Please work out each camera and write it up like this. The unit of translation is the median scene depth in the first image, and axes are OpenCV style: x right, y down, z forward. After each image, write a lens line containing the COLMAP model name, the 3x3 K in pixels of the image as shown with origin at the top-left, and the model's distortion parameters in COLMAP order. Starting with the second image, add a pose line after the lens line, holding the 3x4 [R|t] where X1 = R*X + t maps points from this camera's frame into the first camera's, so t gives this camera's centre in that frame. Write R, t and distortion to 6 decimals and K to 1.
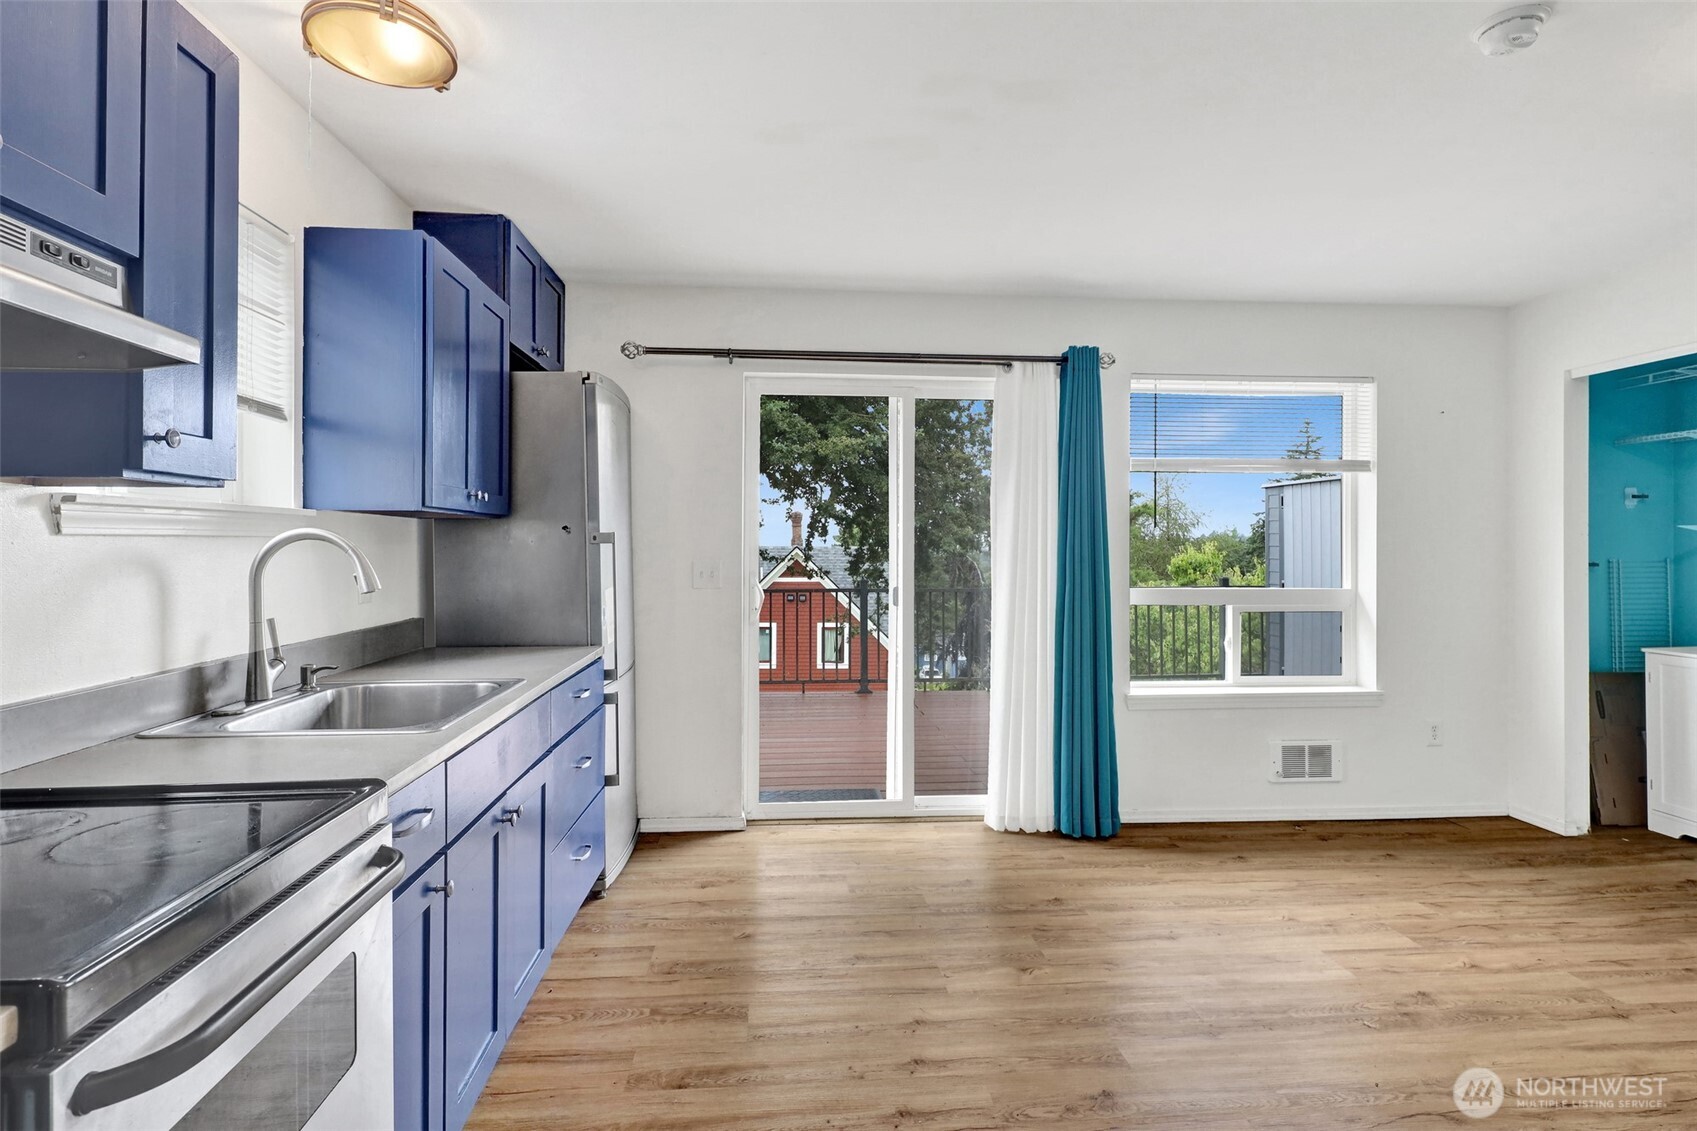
lens RADIAL K [[853.9, 0, 848.5], [0, 853.9, 565.5], [0, 0, 1]] dist [0.001672, -0.000120]
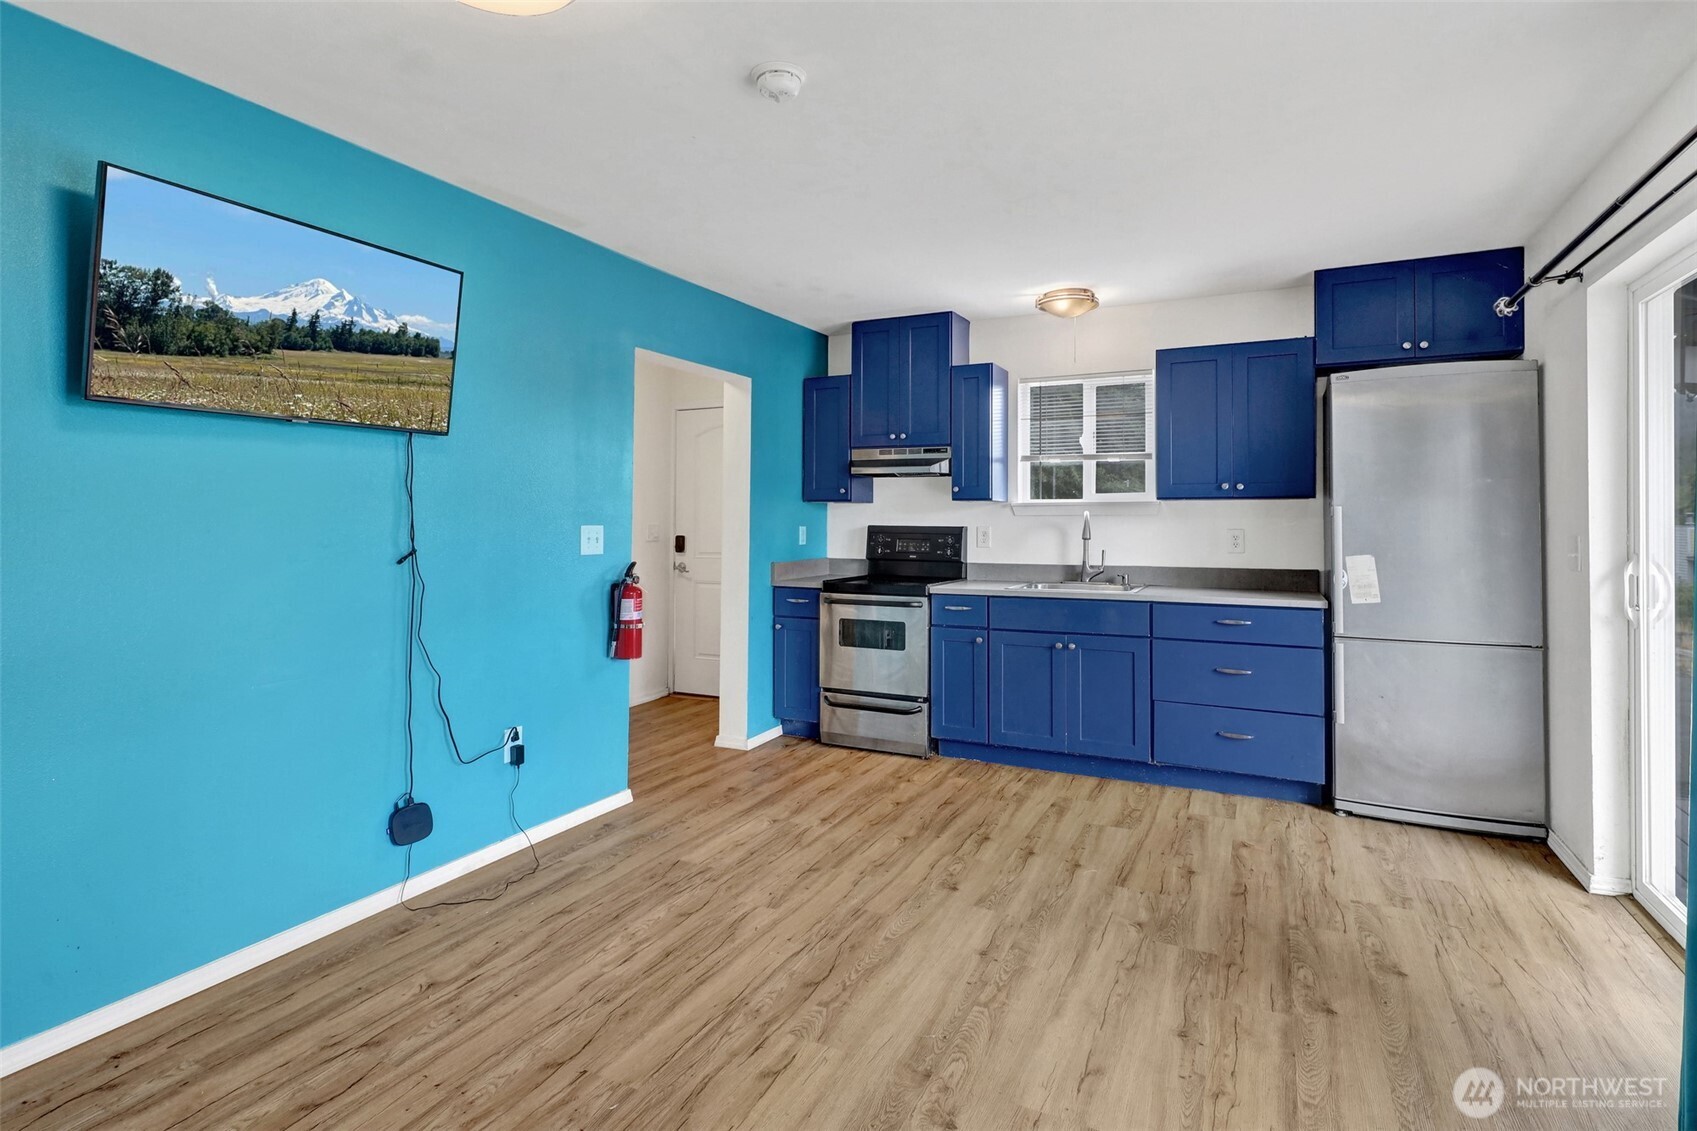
lens RADIAL K [[842.3, 0, 851.5], [0, 842.3, 495.9], [0, 0, 1]] dist [-0.000075, -0.001184]
pose [[-0.519288, -0.026020, -0.854203, 1.220845], [-0.012881, 0.999661, -0.022621, -0.017113], [0.854502, -0.000744, -0.519447, 1.183986]]
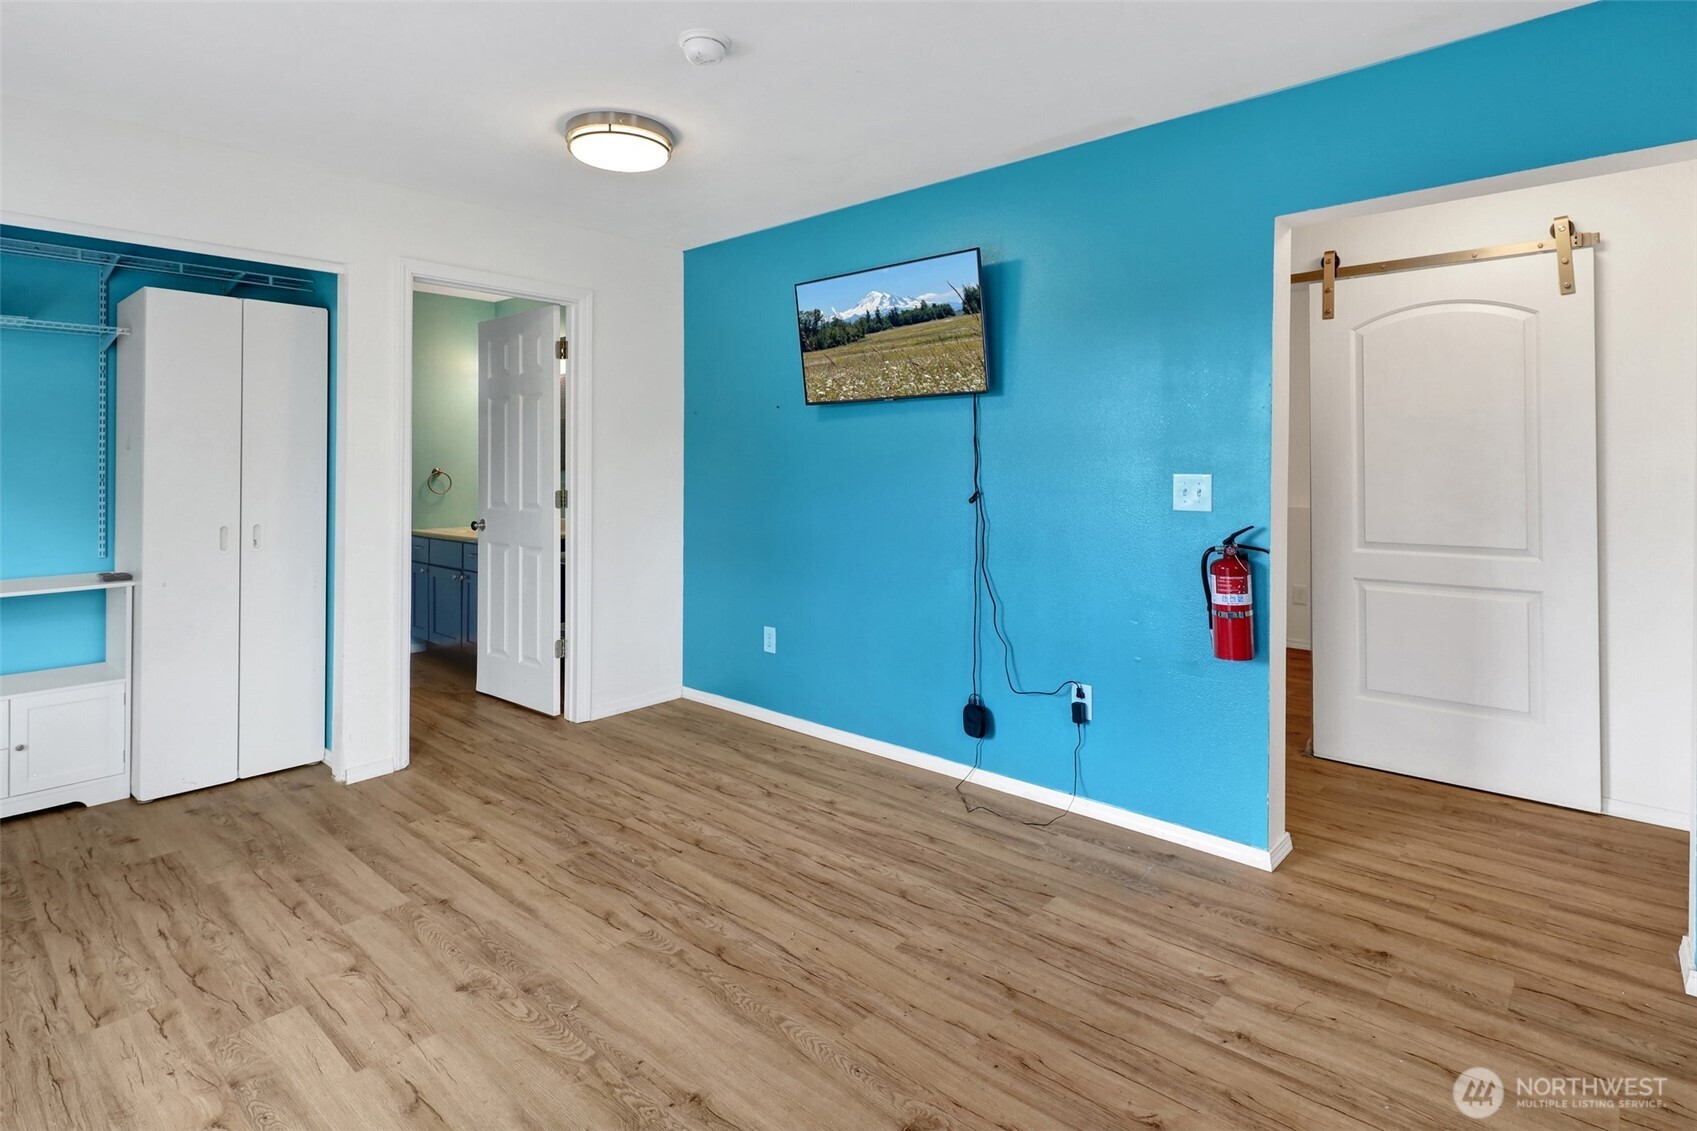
lens RADIAL K [[839.1, 0, 852.6], [0, 839.1, 634.0], [0, 0, 1]] dist [-0.000644, -0.000677]
pose [[-0.692031, -0.149327, 0.706254, -0.129013], [0.005707, 0.977208, 0.212209, -0.020333], [-0.721845, 0.150886, -0.675406, 1.120791]]
